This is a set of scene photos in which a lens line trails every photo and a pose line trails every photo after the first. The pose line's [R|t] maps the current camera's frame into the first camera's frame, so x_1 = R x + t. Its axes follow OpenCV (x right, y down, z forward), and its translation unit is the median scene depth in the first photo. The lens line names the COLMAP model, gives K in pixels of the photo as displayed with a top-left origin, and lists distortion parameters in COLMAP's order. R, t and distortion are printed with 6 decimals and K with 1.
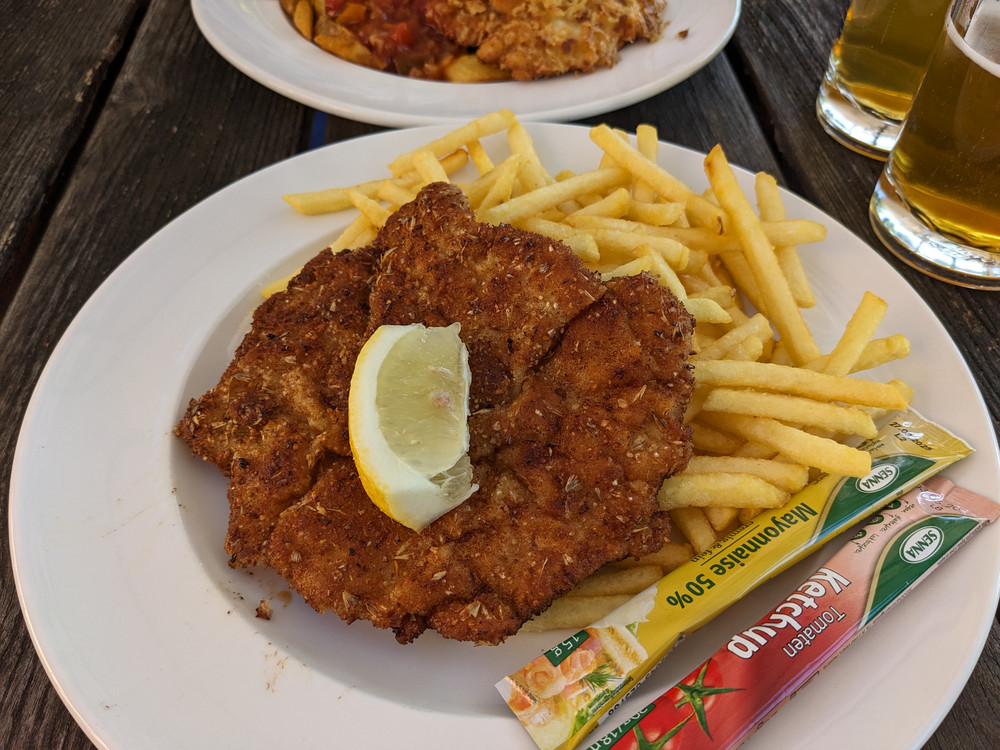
lens RADIAL K [[779.1, 0, 499.5], [0, 779.1, 375.1], [0, 0, 1]] dist [0.040534, -0.066648]
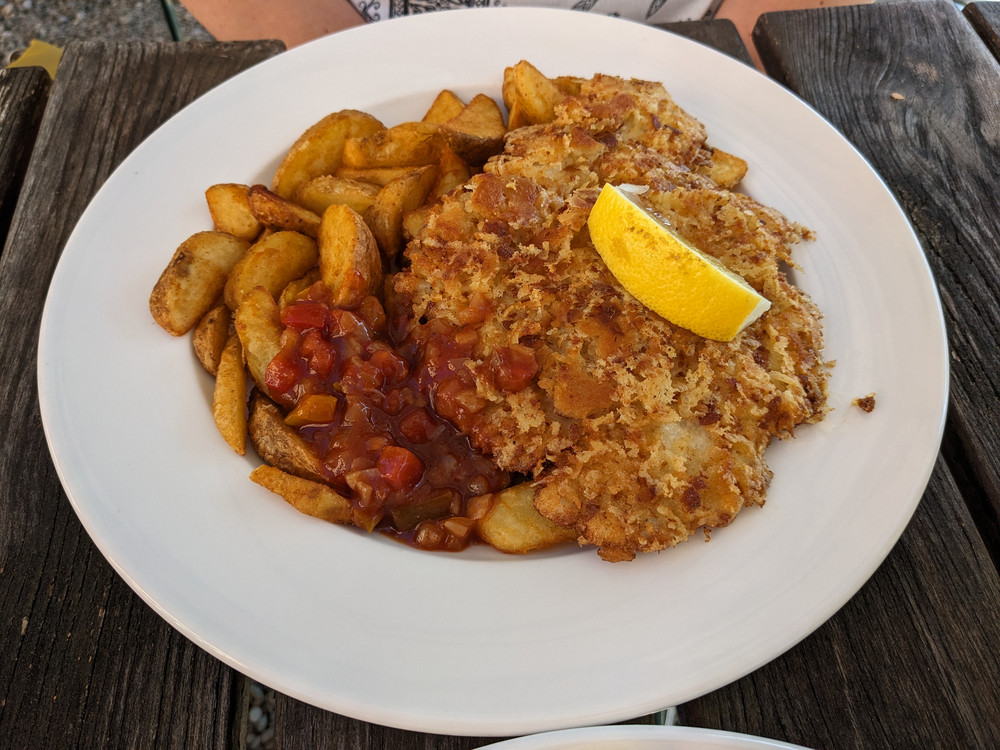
lens RADIAL K [[779.1, 0, 499.0], [0, 779.1, 373.2], [0, 0, 1]] dist [0.040534, -0.066648]
pose [[0.998836, -0.043625, 0.020581, -0.061386], [0.041420, 0.994370, 0.097535, -0.557738], [-0.024720, -0.096569, 0.995019, 0.432164]]
